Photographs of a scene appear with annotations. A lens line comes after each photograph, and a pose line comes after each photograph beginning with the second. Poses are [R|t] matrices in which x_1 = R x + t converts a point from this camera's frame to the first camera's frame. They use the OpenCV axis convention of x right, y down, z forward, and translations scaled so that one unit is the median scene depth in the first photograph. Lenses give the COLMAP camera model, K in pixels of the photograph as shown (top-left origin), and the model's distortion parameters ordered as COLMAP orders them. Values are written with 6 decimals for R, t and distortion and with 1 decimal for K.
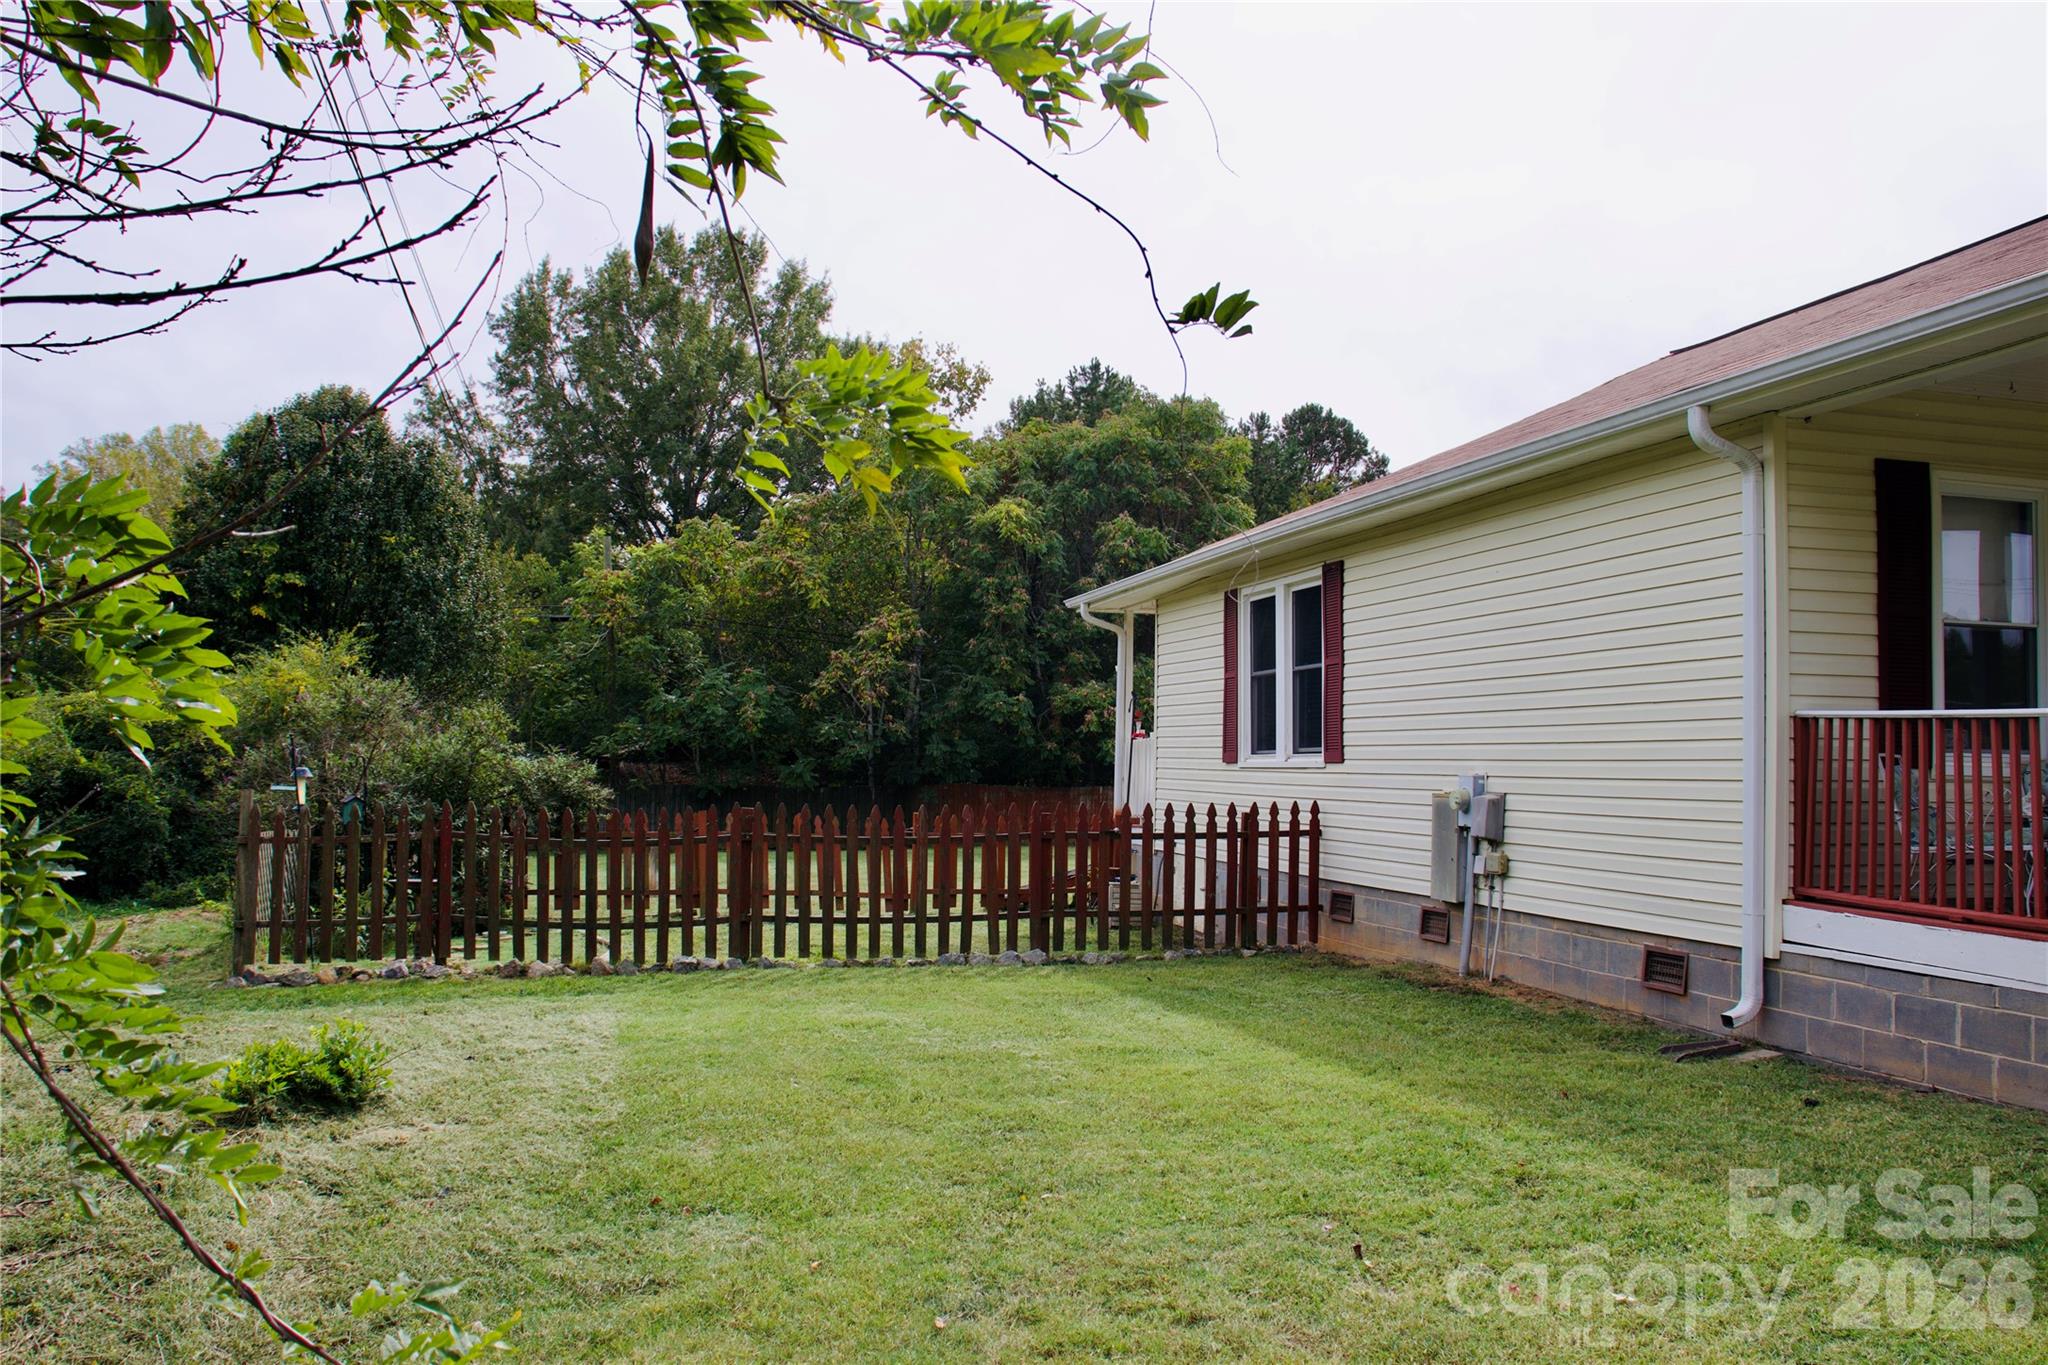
lens RADIAL K [[1701.3, 0, 1024.0], [0, 1701.3, 682.5], [0, 0, 1]] dist [-0.153699, 0.183921]
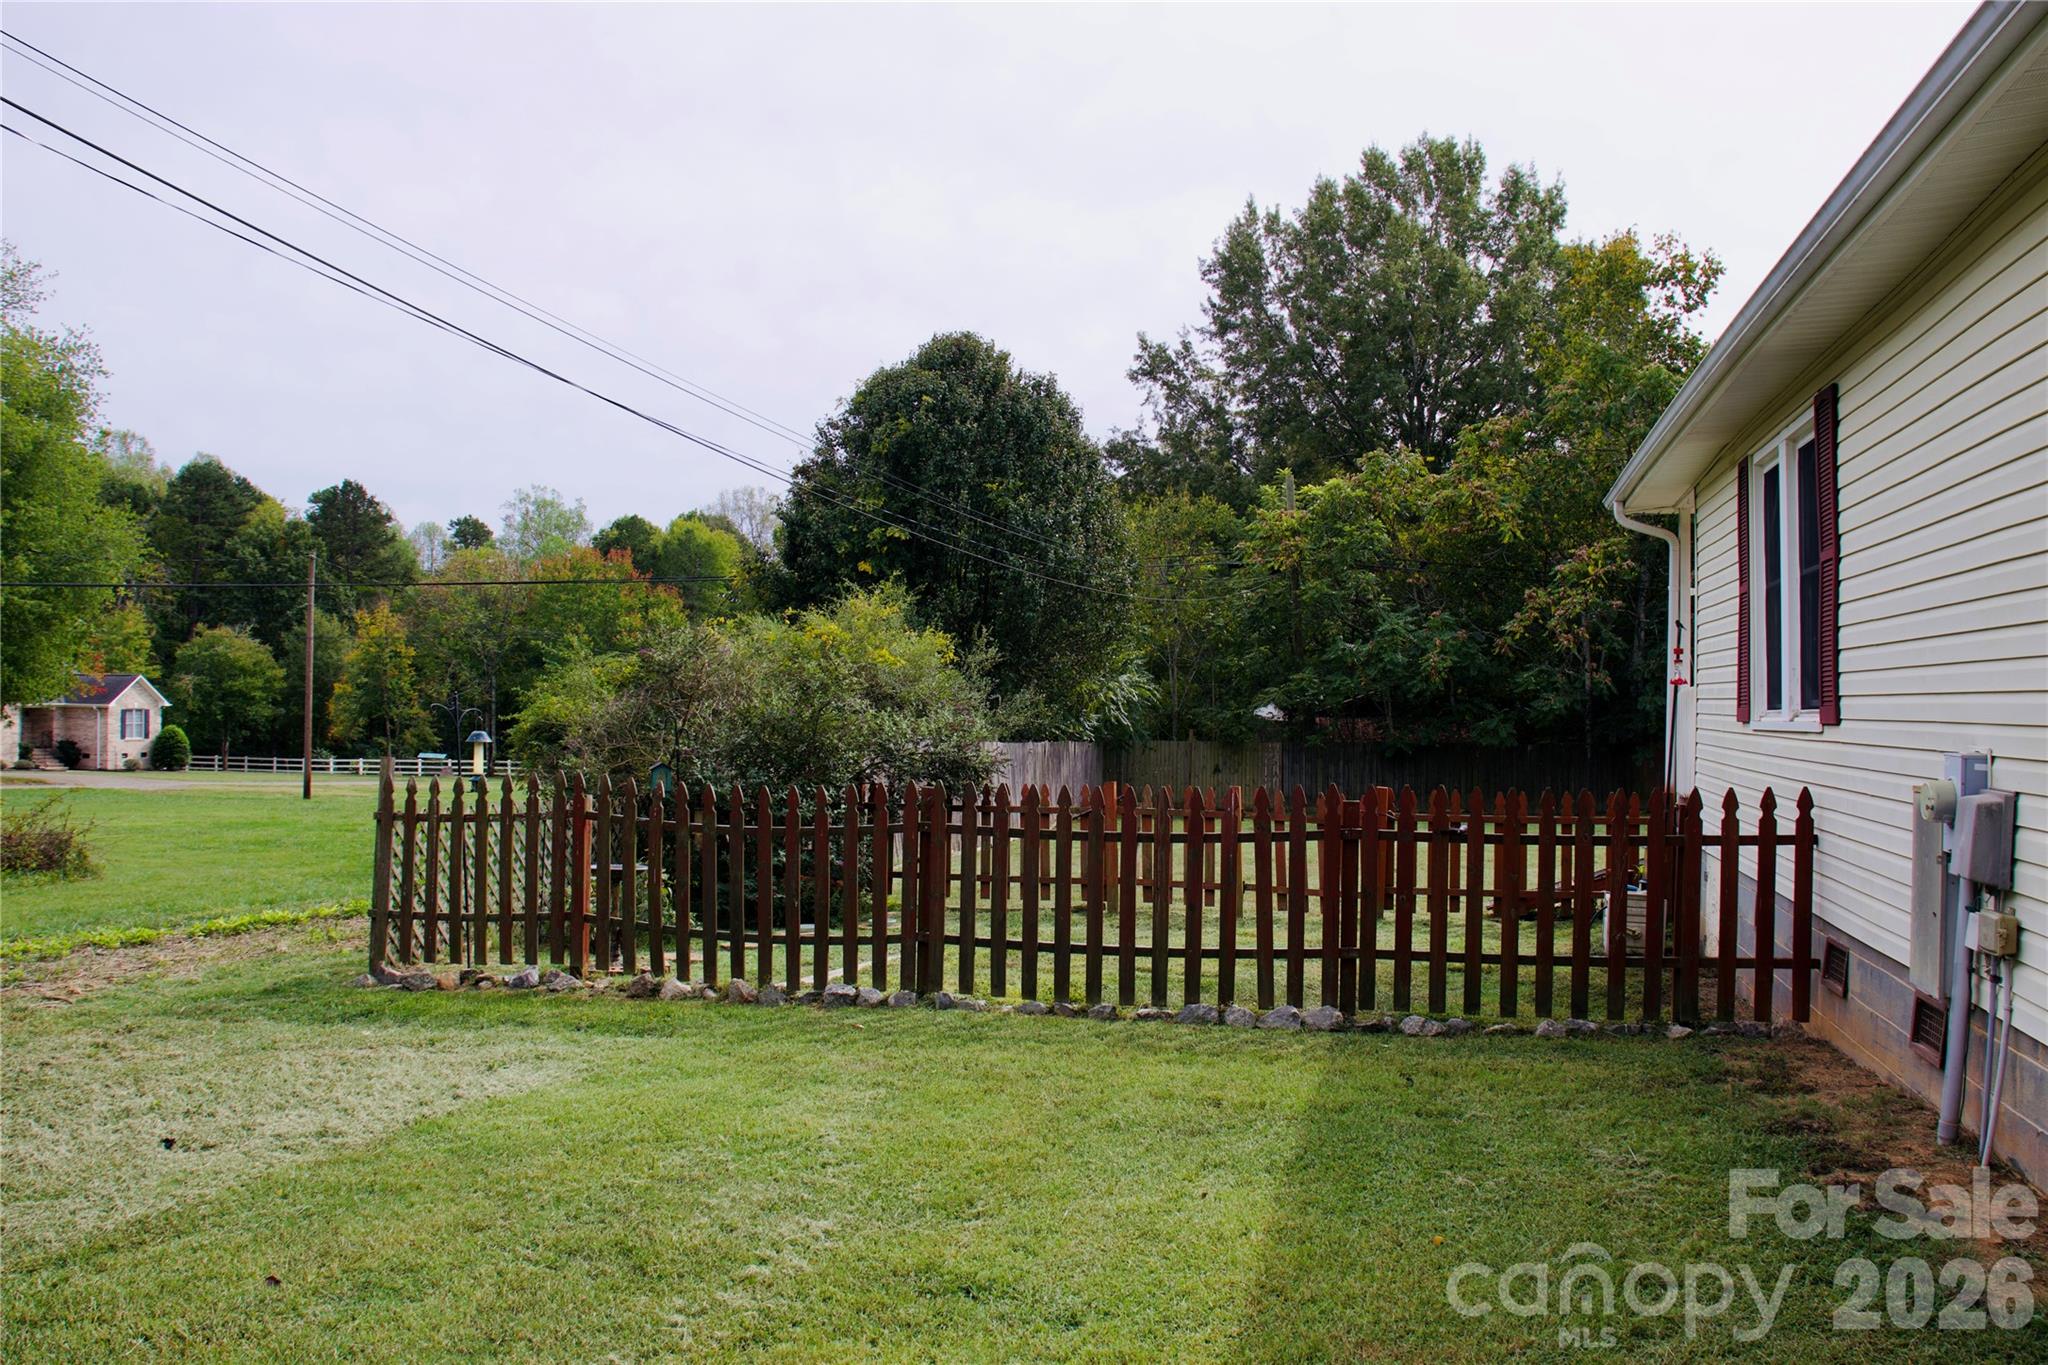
lens RADIAL K [[1701.3, 0, 1024.0], [0, 1701.3, 682.5], [0, 0, 1]] dist [-0.153699, 0.183921]
pose [[0.886167, -0.011531, -0.463223, 0.060110], [0.024778, 0.999439, 0.022523, 0.003651], [0.462703, -0.031436, 0.885956, 0.104128]]
